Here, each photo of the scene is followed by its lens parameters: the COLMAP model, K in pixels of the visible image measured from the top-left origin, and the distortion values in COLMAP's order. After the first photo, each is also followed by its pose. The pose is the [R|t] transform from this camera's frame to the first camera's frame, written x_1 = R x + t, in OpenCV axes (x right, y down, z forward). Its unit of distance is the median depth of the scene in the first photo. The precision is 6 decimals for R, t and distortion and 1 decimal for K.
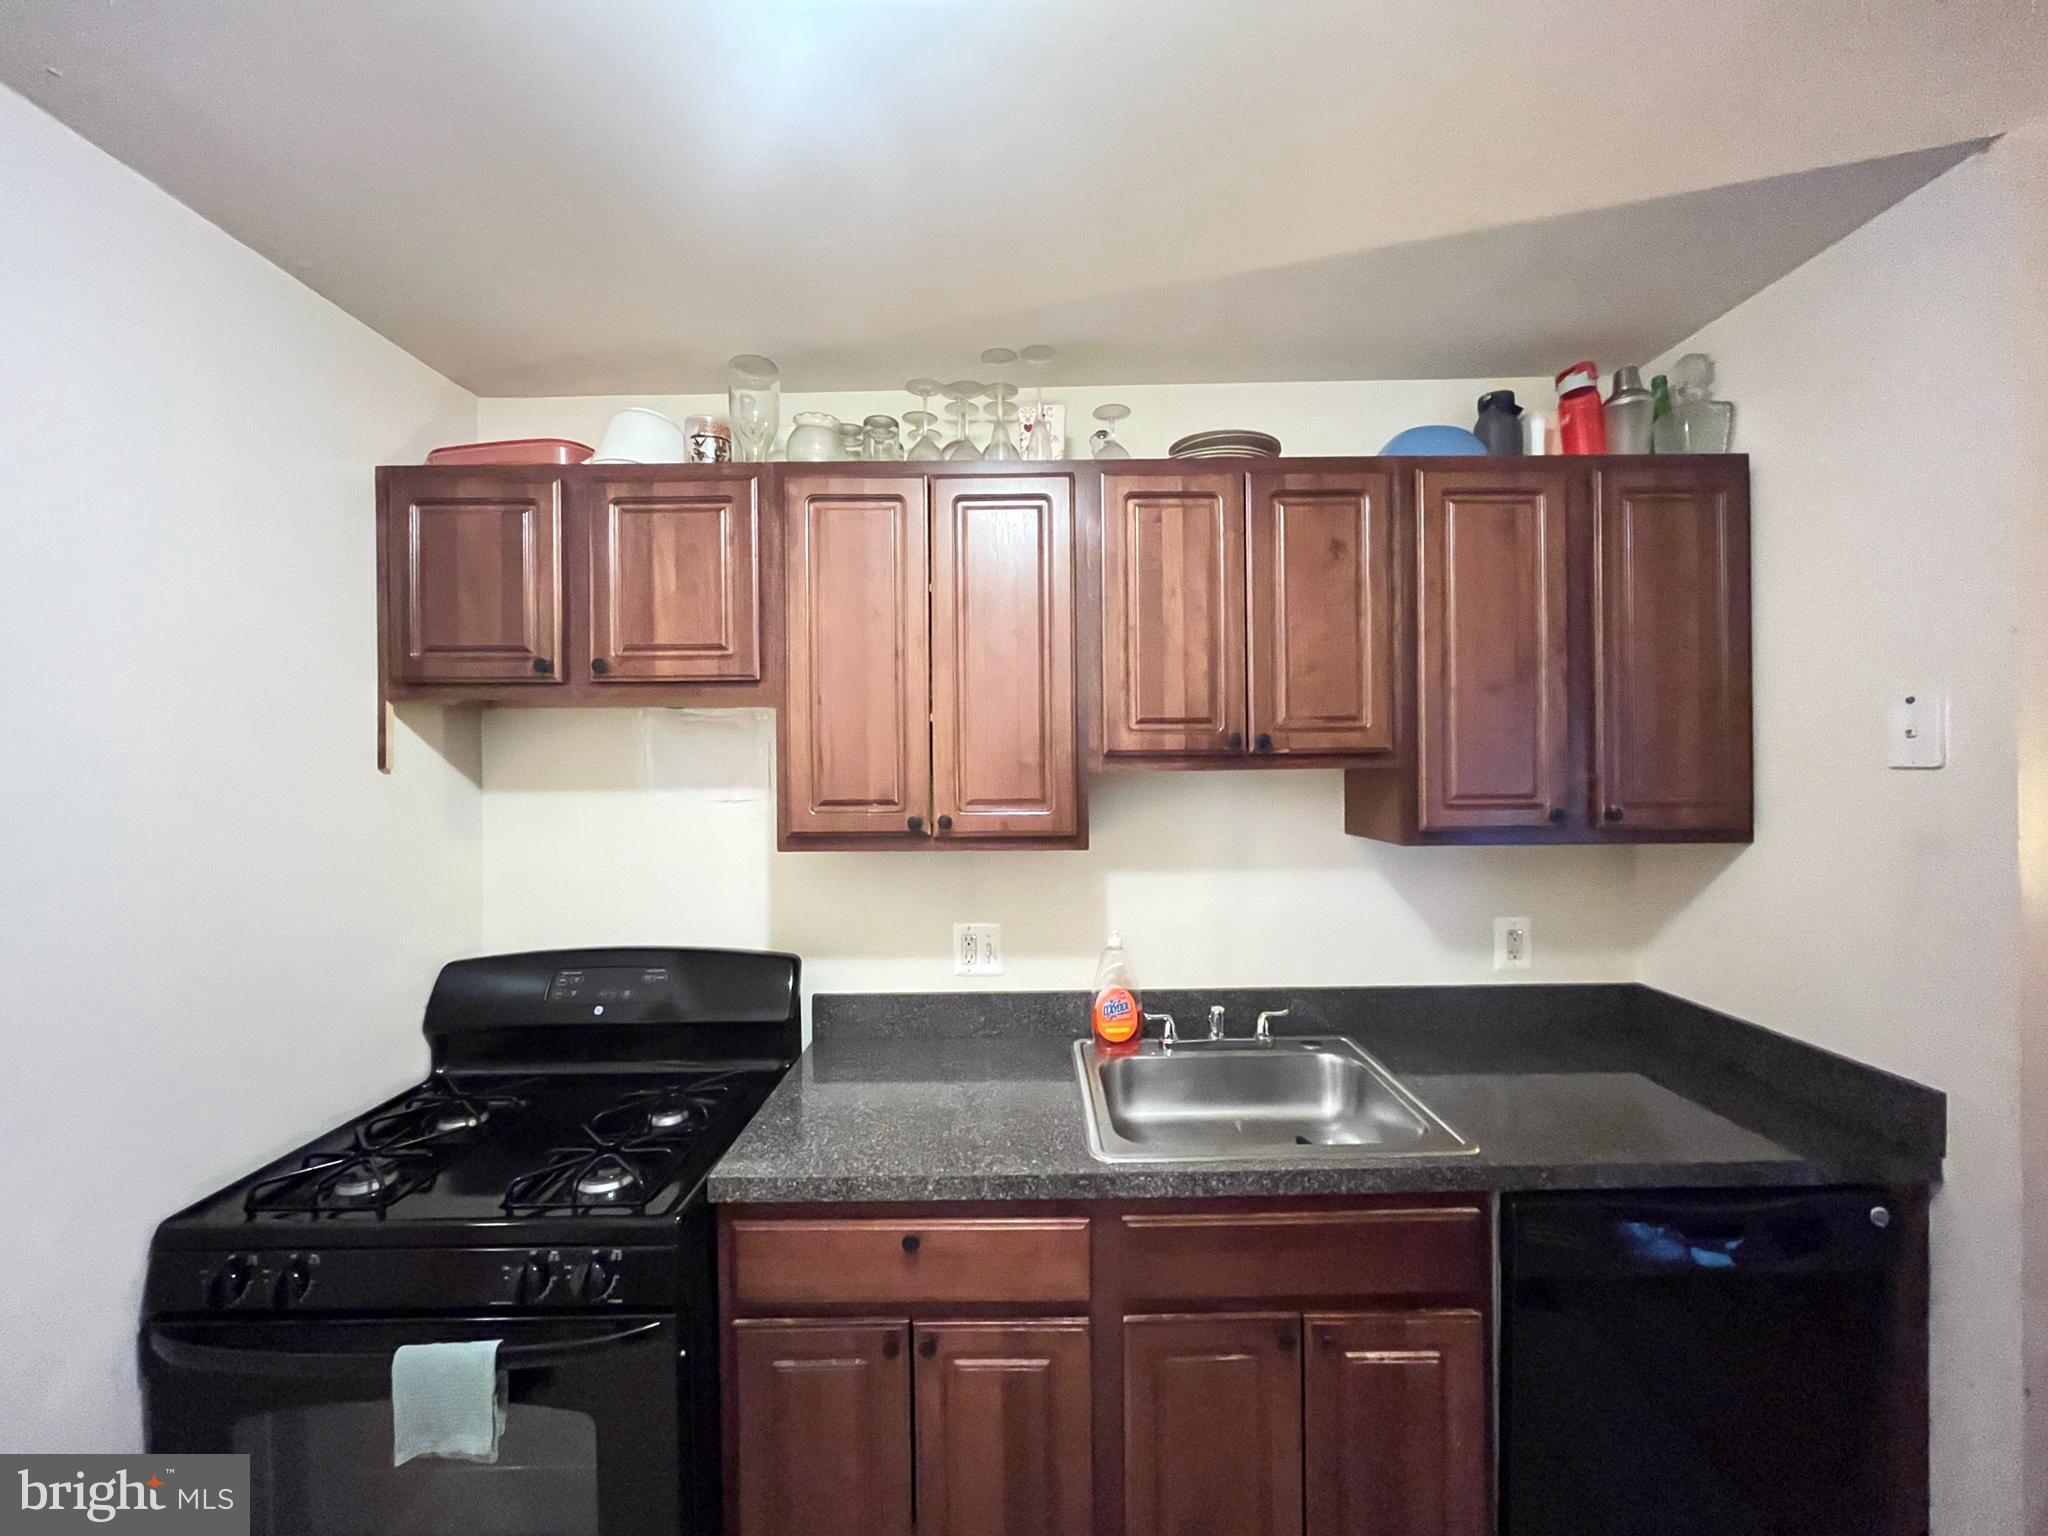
lens RADIAL K [[804.3, 0, 1024.0], [0, 804.3, 768.0], [0, 0, 1]] dist [-0.006121, -0.000132]
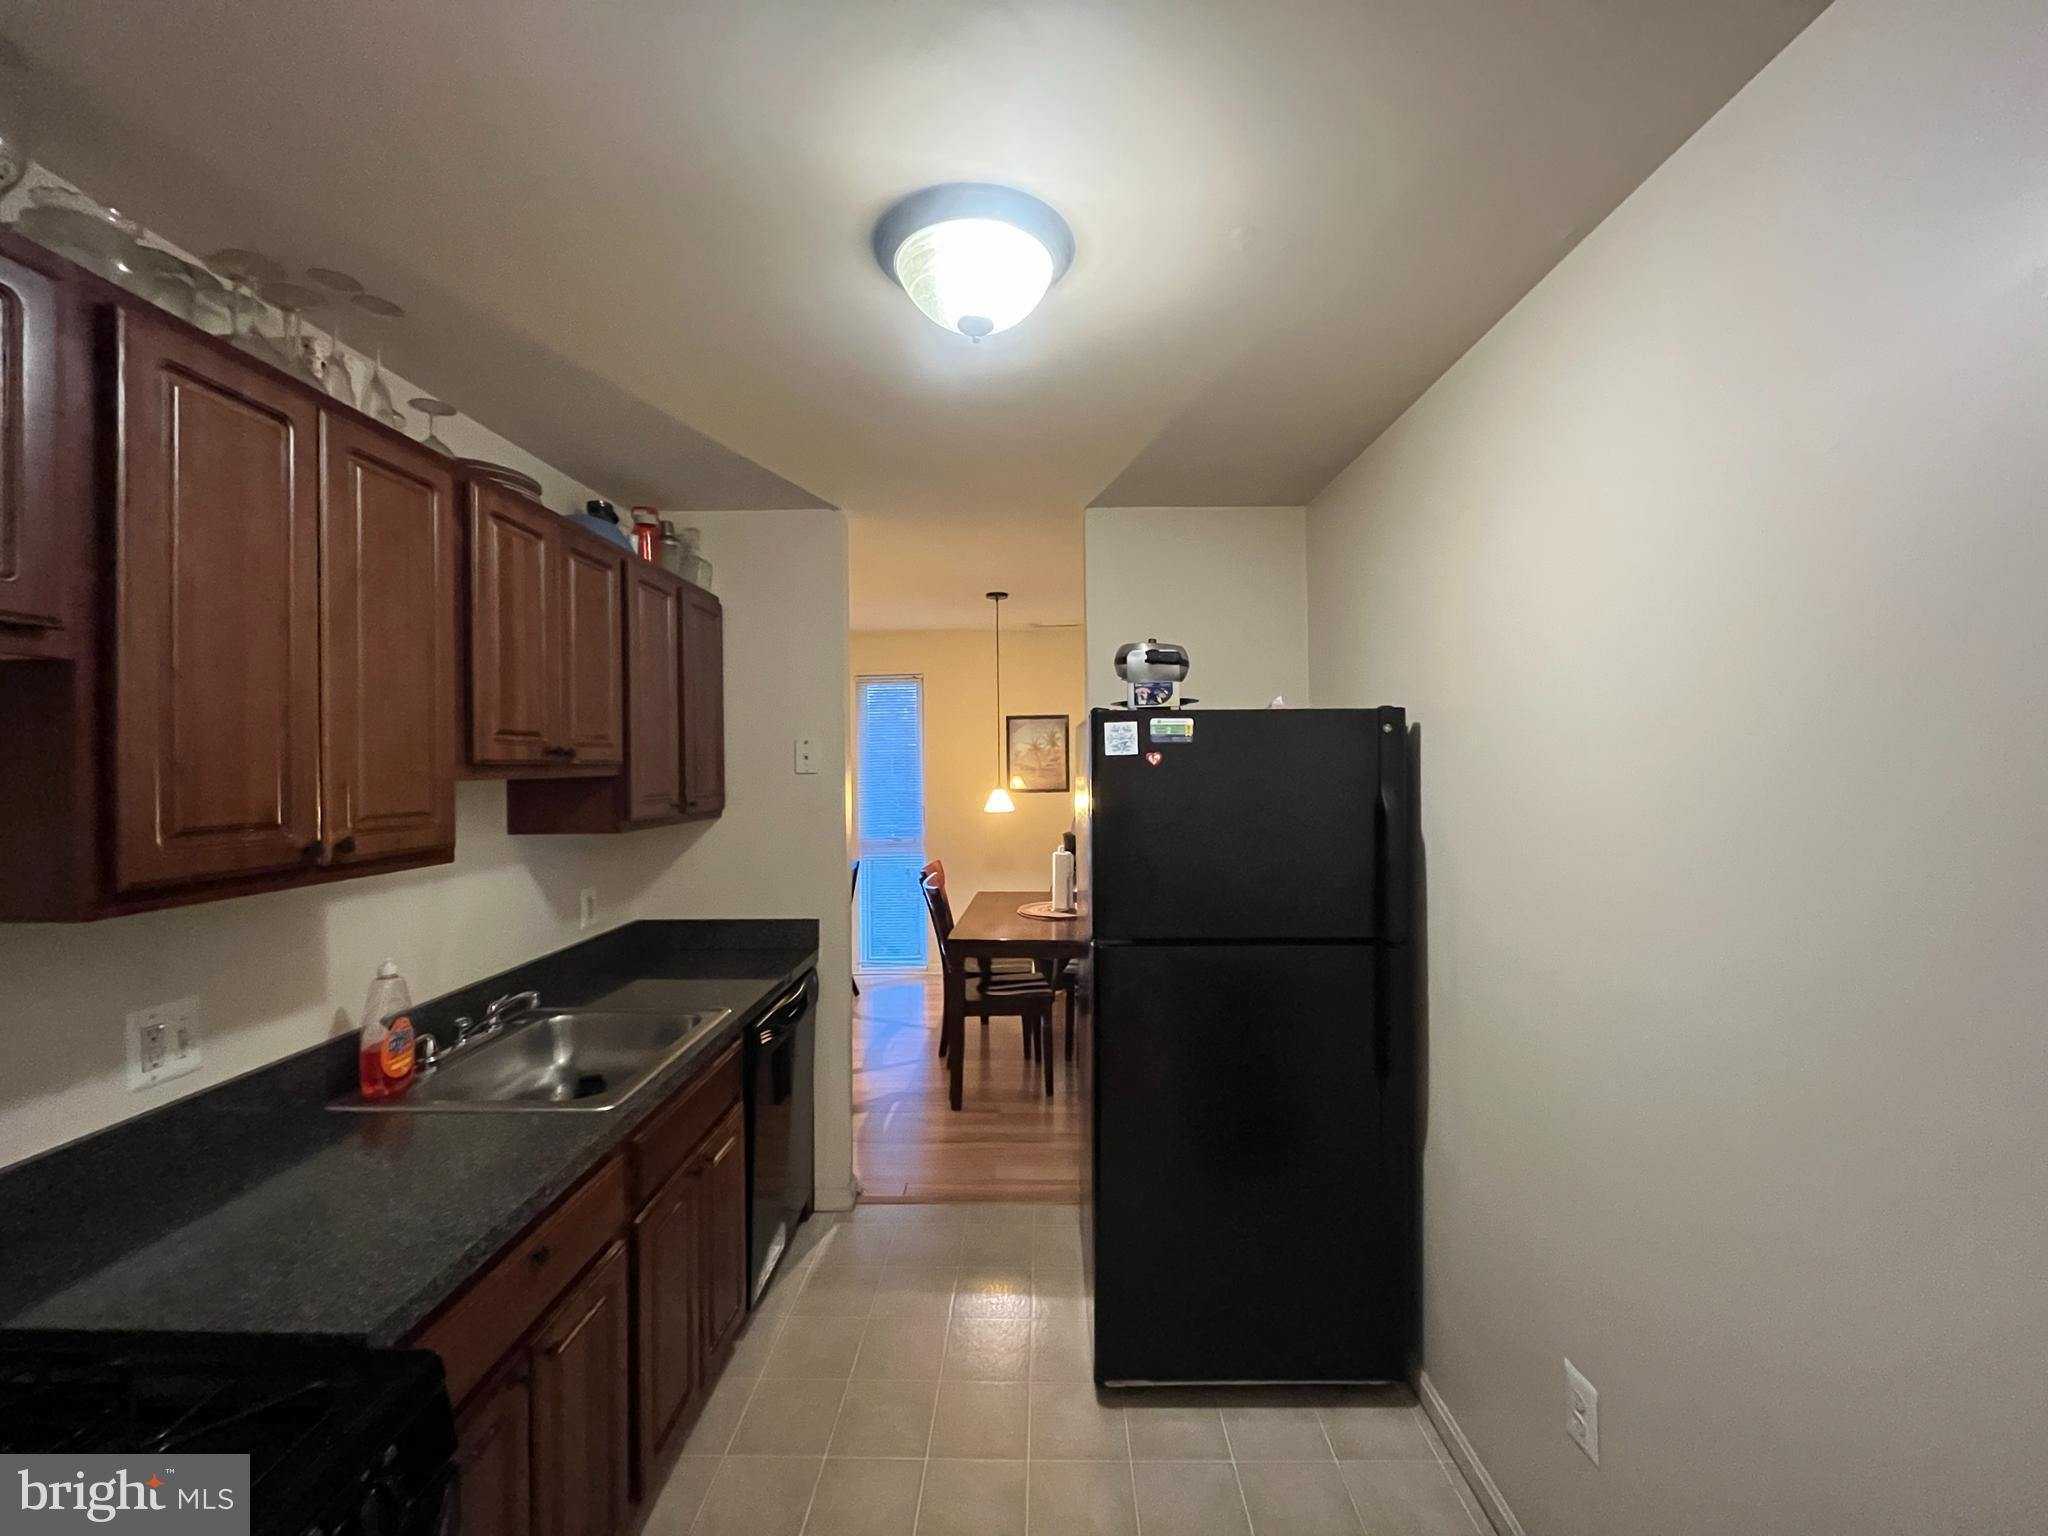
lens RADIAL K [[820.1, 0, 1029.4], [0, 820.1, 764.1], [0, 0, 1]] dist [-0.004133, -0.000956]
pose [[0.011222, 0.008337, 0.999902, -0.893744], [0.011122, 0.999902, -0.008462, 0.000404], [-0.999875, 0.011216, 0.011128, 0.296612]]
